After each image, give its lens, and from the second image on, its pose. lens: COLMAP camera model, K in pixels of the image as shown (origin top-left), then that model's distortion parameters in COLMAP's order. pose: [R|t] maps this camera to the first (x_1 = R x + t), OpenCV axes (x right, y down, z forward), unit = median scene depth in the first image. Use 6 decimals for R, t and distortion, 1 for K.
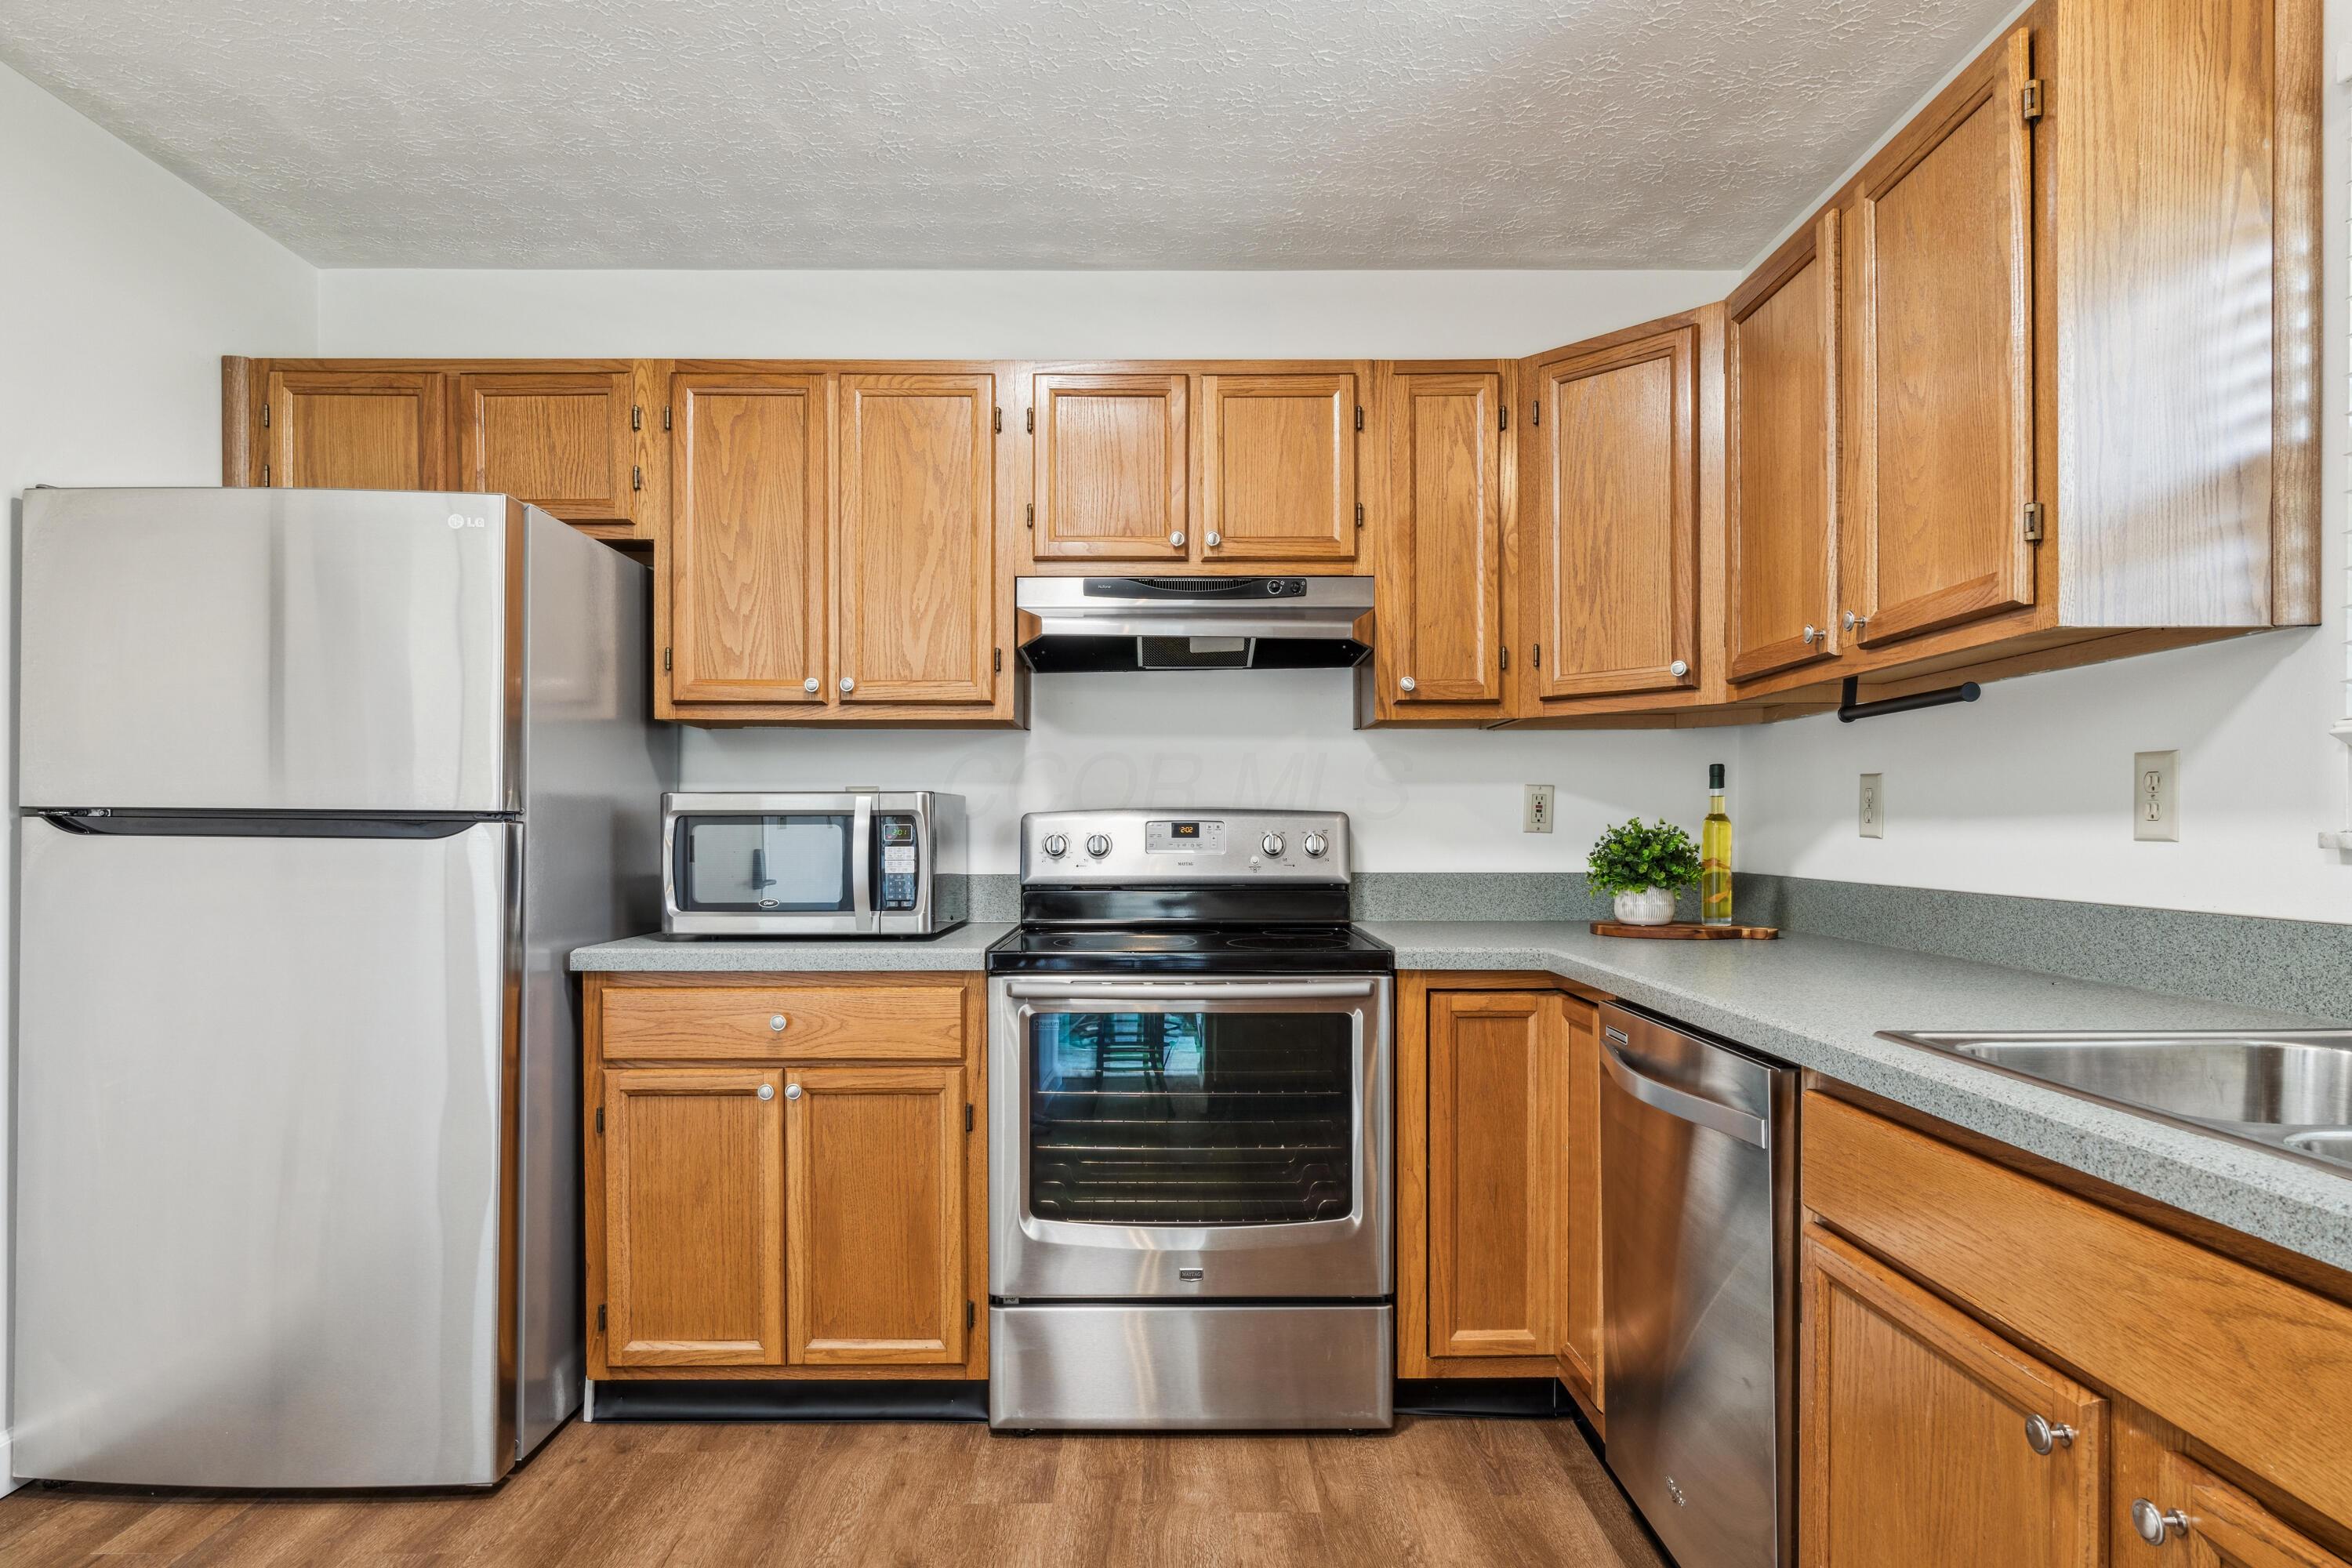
lens RADIAL K [[1294.3, 0, 1165.6], [0, 1294.3, 839.1], [0, 0, 1]] dist [-0.002004, 0.000639]
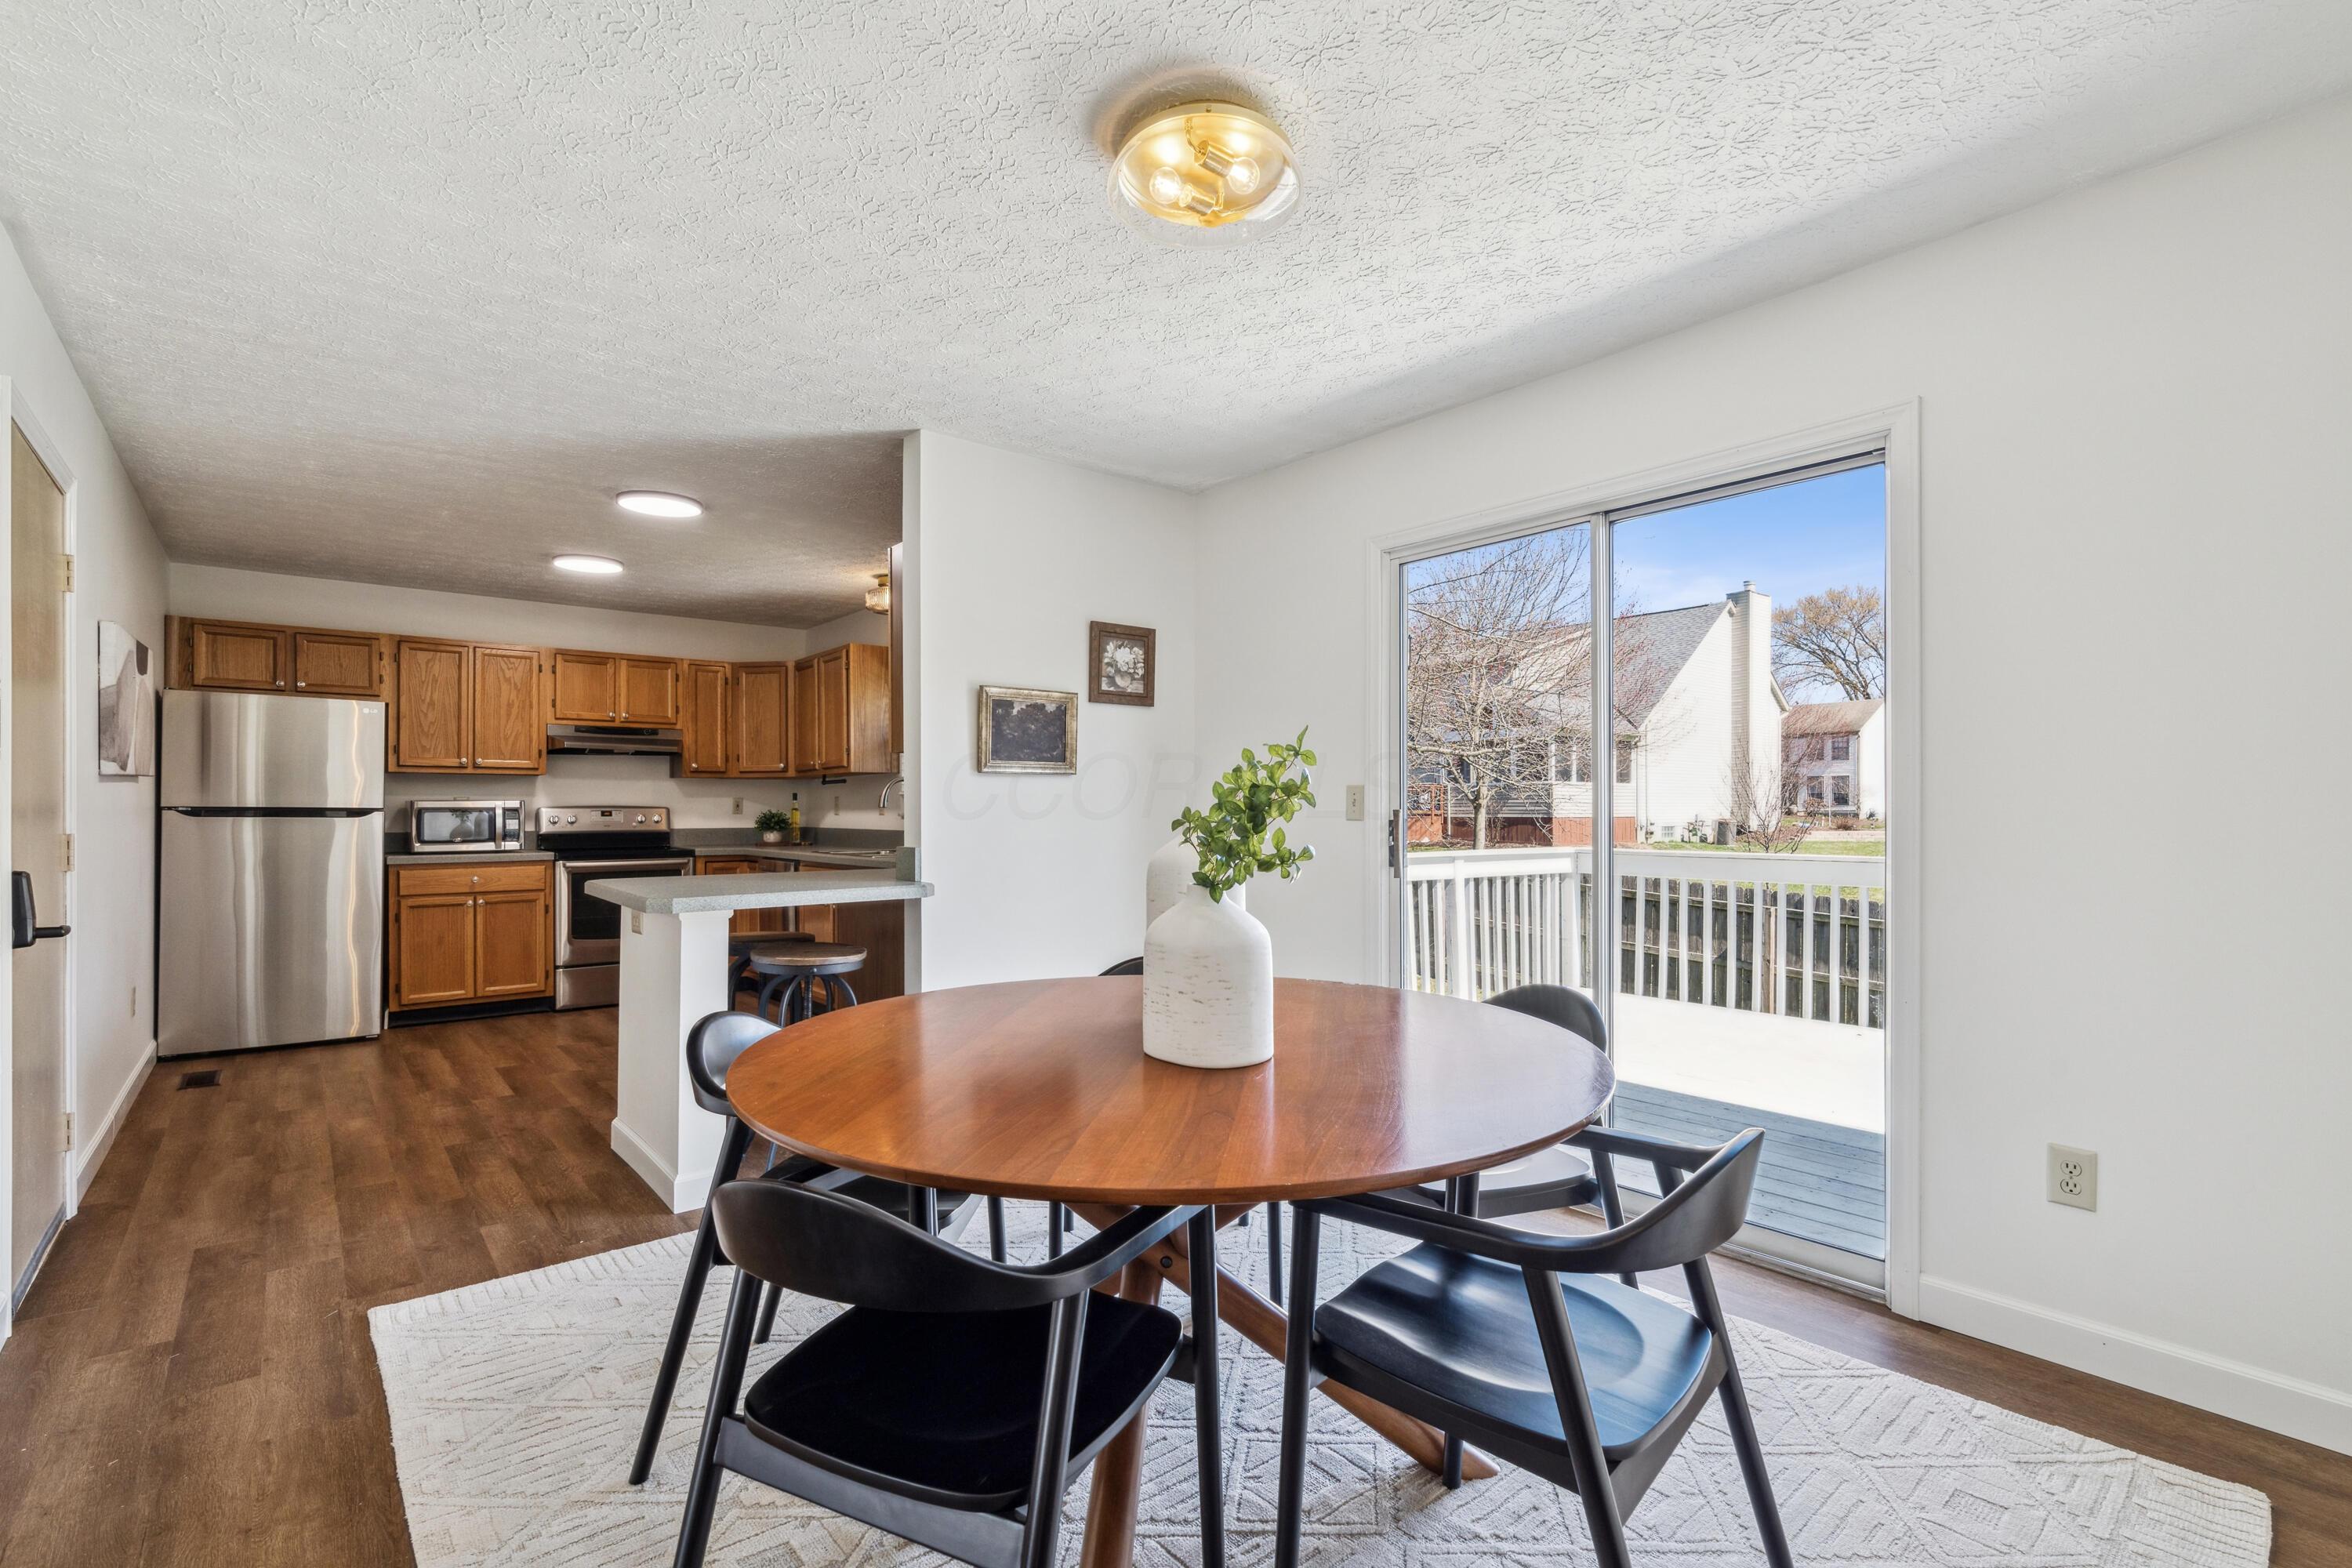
lens RADIAL K [[1062.5, 0, 1168.1], [0, 1062.5, 803.5], [0, 0, 1]] dist [-0.002584, 0.000279]
pose [[0.773278, 0.001785, 0.634064, -0.600560], [0.008500, 0.999877, -0.013181, 0.014034], [-0.634010, 0.015582, 0.773168, -1.839309]]
